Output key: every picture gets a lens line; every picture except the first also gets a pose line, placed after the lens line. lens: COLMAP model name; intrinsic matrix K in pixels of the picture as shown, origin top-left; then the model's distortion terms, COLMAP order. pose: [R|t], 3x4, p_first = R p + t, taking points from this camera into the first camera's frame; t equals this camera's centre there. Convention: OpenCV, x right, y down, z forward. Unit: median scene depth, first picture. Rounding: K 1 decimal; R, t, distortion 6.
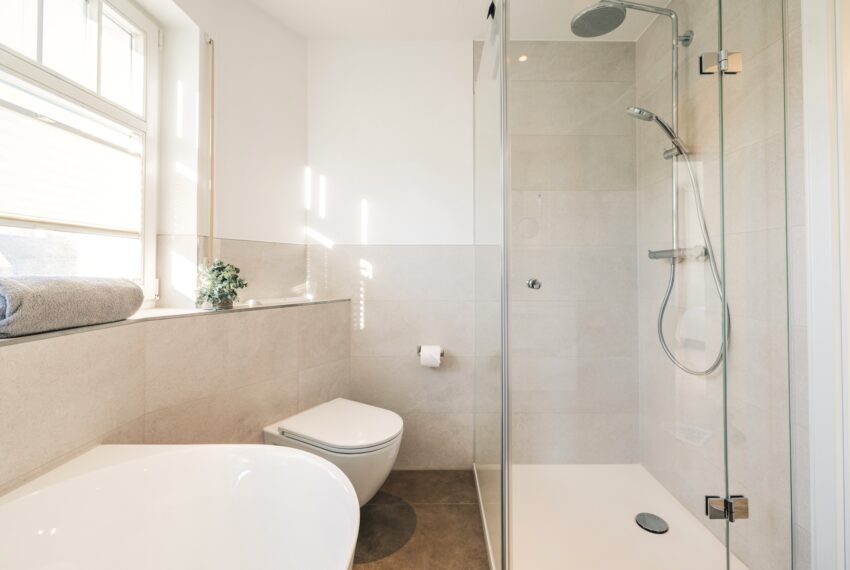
lens RADIAL K [[364.5, 0, 427.1], [0, 364.5, 262.5], [0, 0, 1]] dist [0.000395, 0.000055]
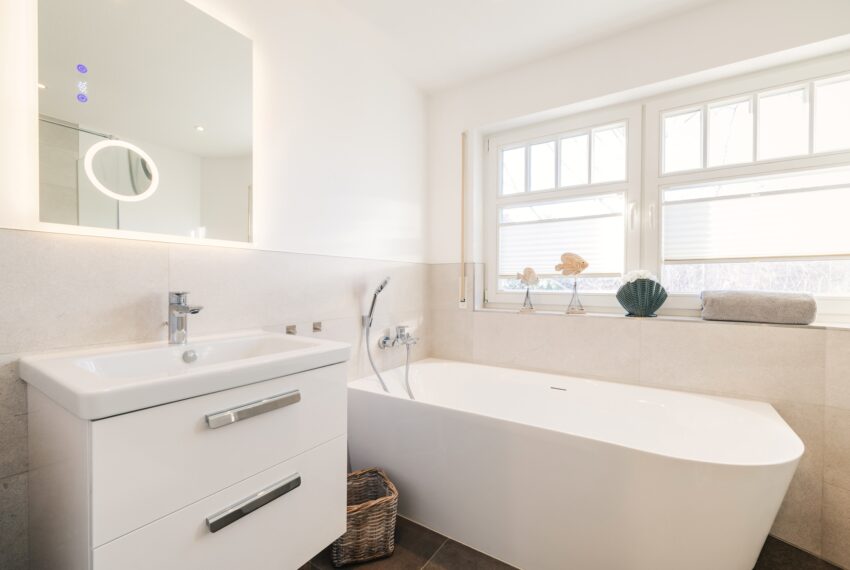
lens RADIAL K [[367.8, 0, 425.0], [0, 367.8, 285.0], [0, 0, 1]] dist [0.000591, 0.000026]
pose [[-0.531501, 0.002318, -0.847055, 1.044614], [0.011709, 0.999921, -0.004611, 0.002629], [0.846977, -0.012369, -0.531486, 0.560346]]
